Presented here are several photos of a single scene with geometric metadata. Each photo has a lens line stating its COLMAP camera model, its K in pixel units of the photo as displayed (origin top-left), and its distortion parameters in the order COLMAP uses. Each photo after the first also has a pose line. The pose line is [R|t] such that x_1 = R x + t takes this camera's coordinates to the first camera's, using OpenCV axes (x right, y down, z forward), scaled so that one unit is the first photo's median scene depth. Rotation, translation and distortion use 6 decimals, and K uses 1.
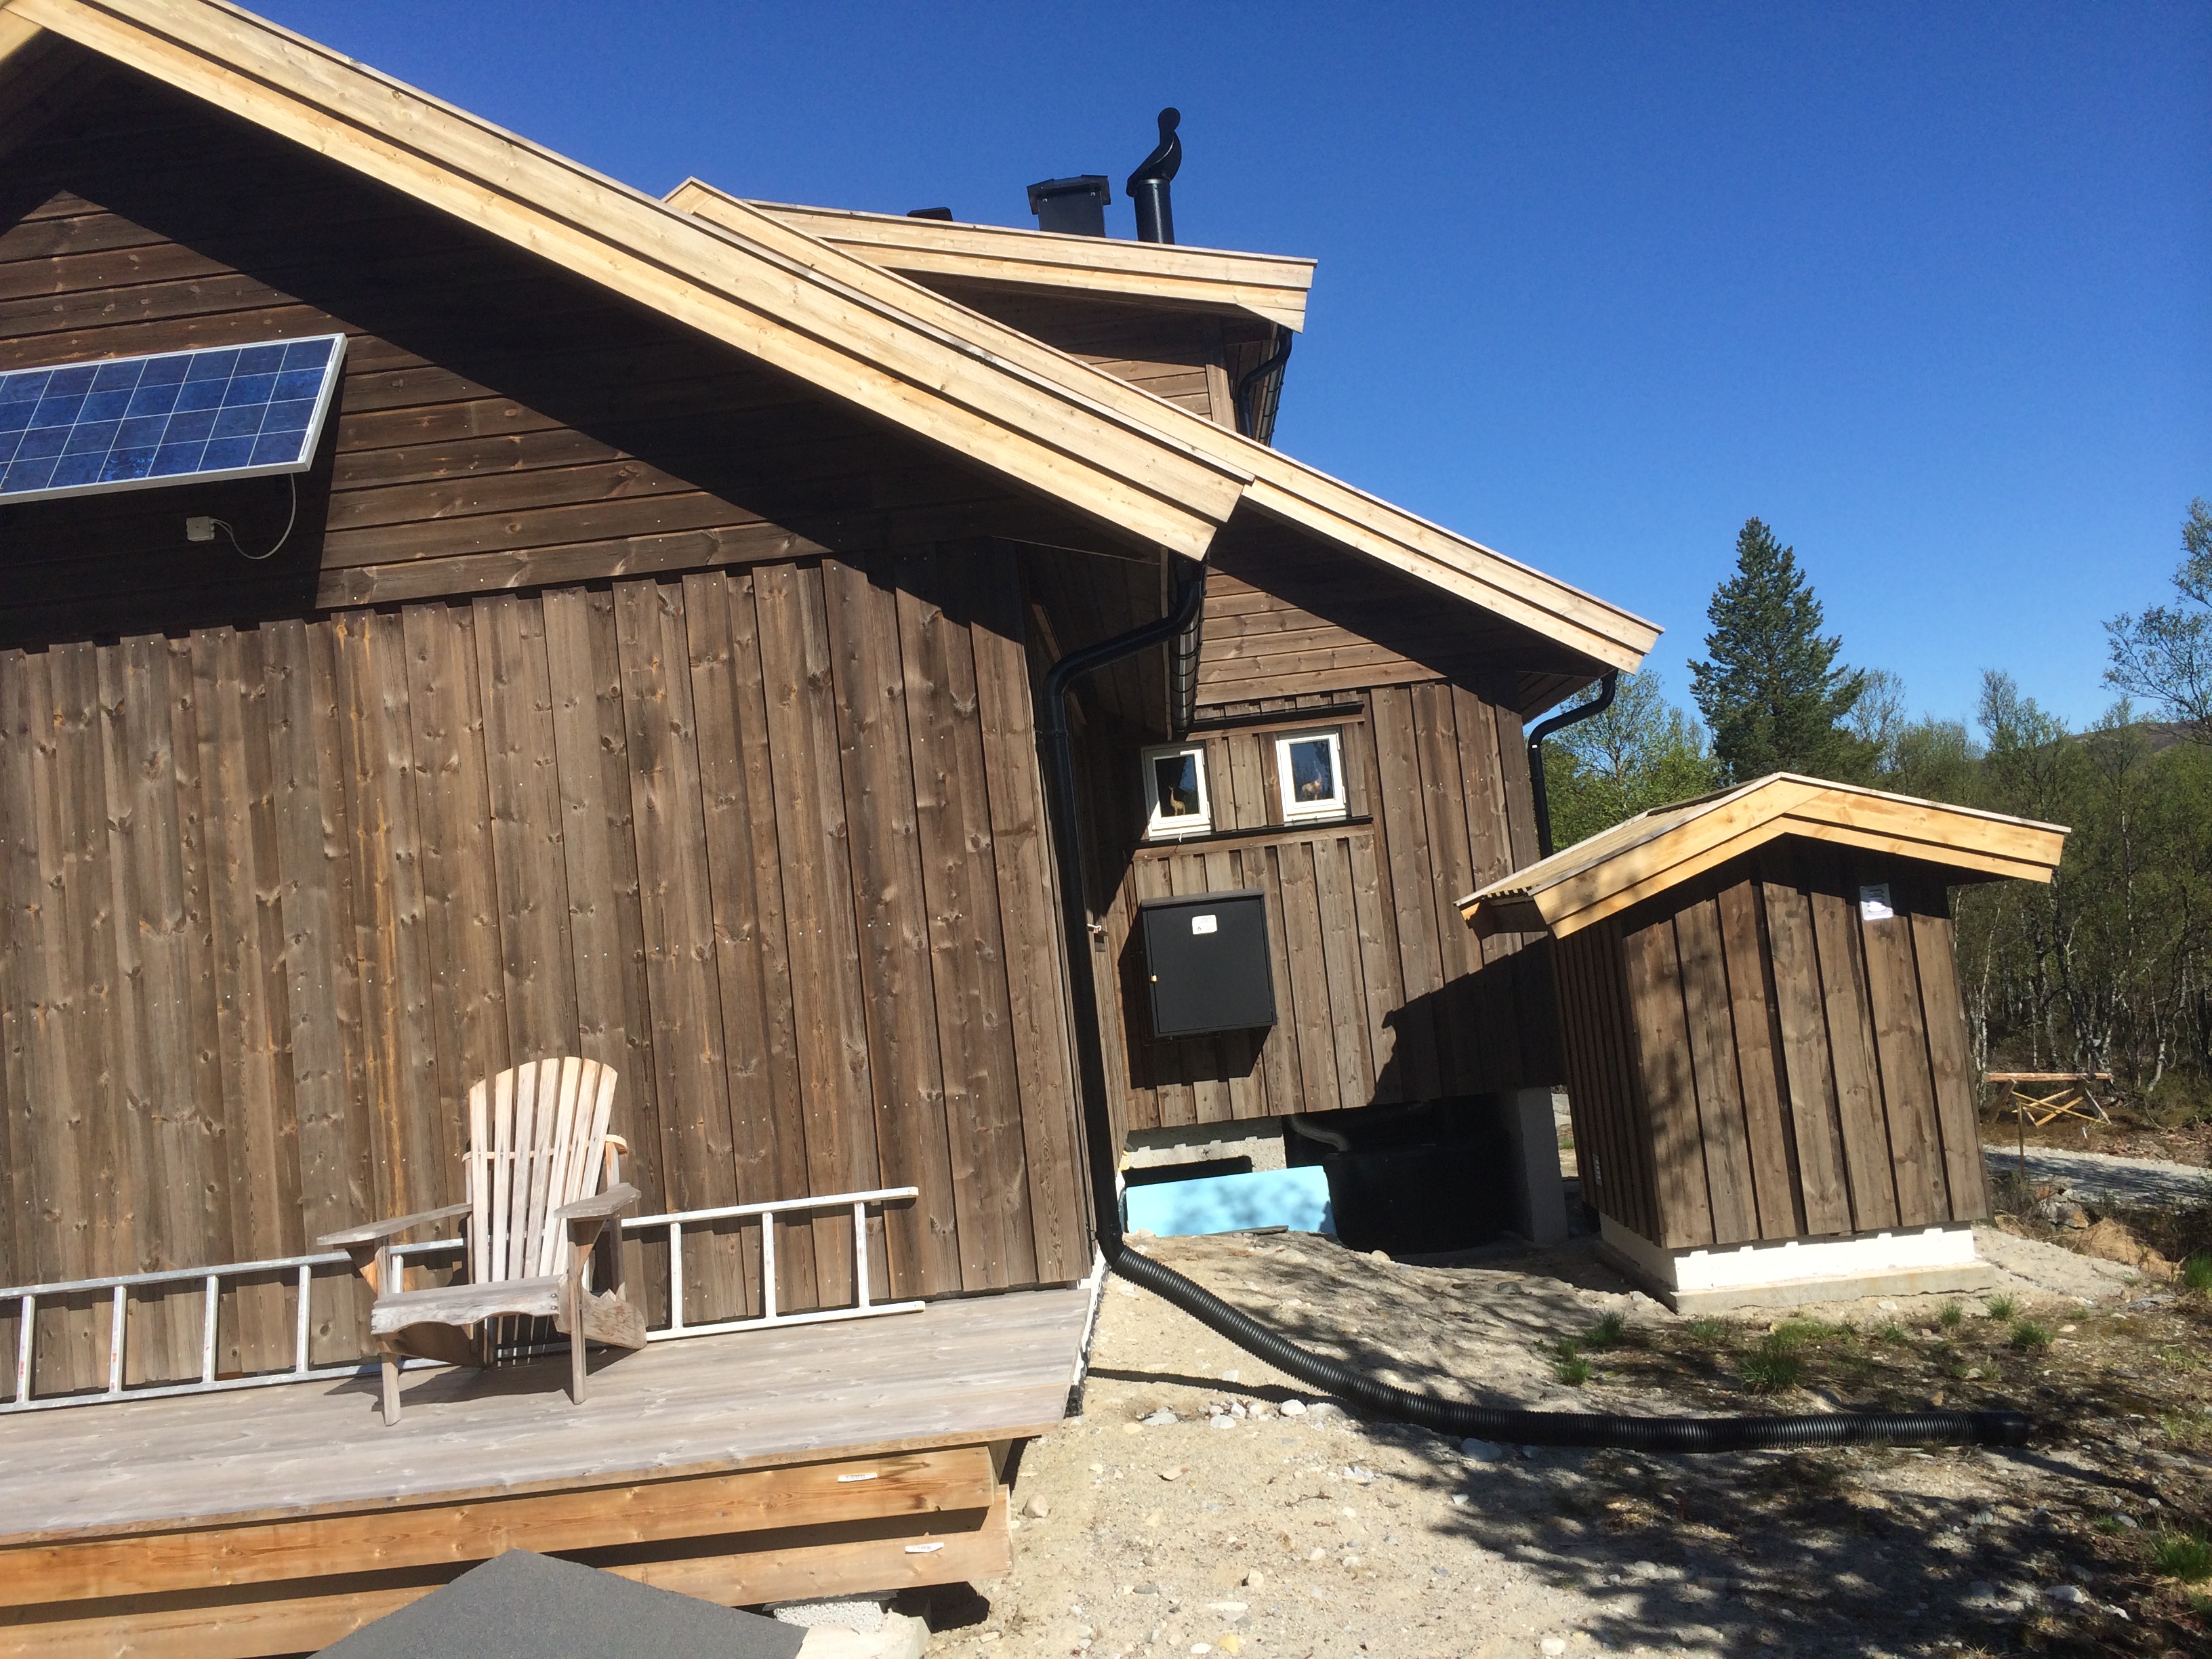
lens RADIAL K [[1971.4, 0, 1098.2], [0, 1971.4, 817.8], [0, 0, 1]] dist [0.107961, -0.152343]
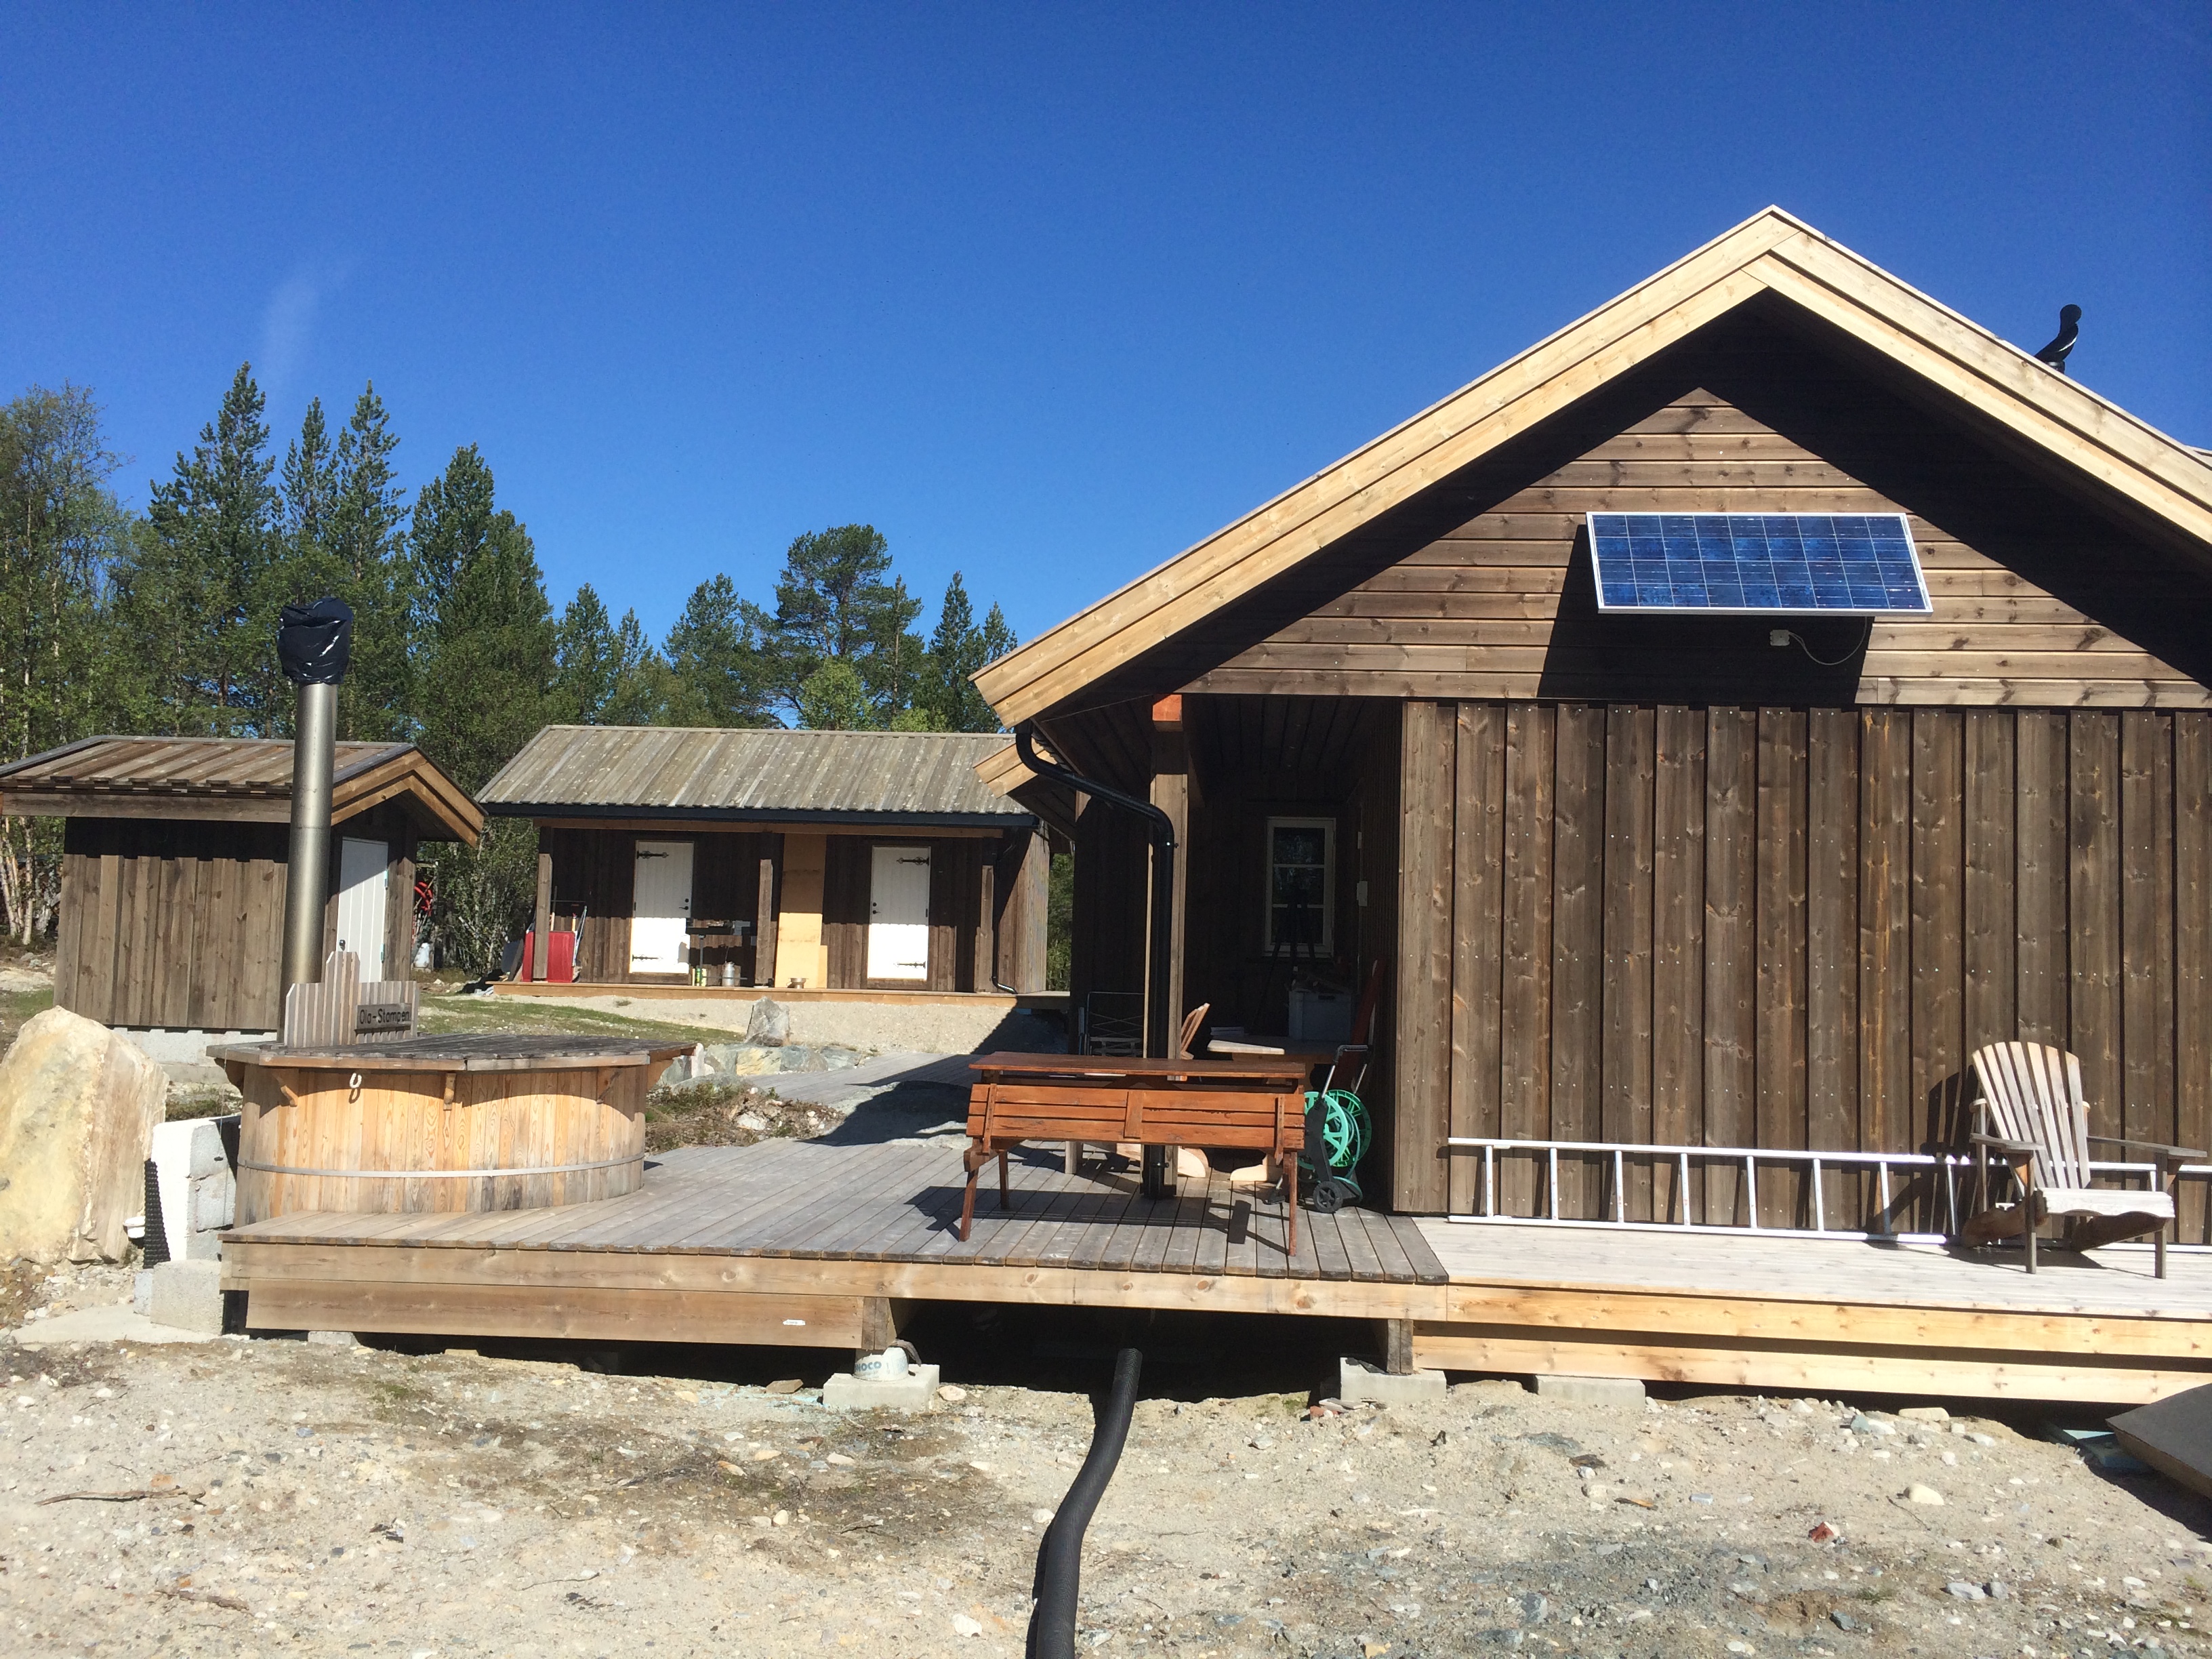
lens RADIAL K [[1971.4, 0, 1142.0], [0, 1971.4, 831.2], [0, 0, 1]] dist [0.107961, -0.152343]
pose [[0.990377, 0.131707, -0.042500, -0.829950], [-0.131407, 0.991280, 0.009774, 0.038894], [0.043417, -0.004095, 0.999049, -0.444015]]
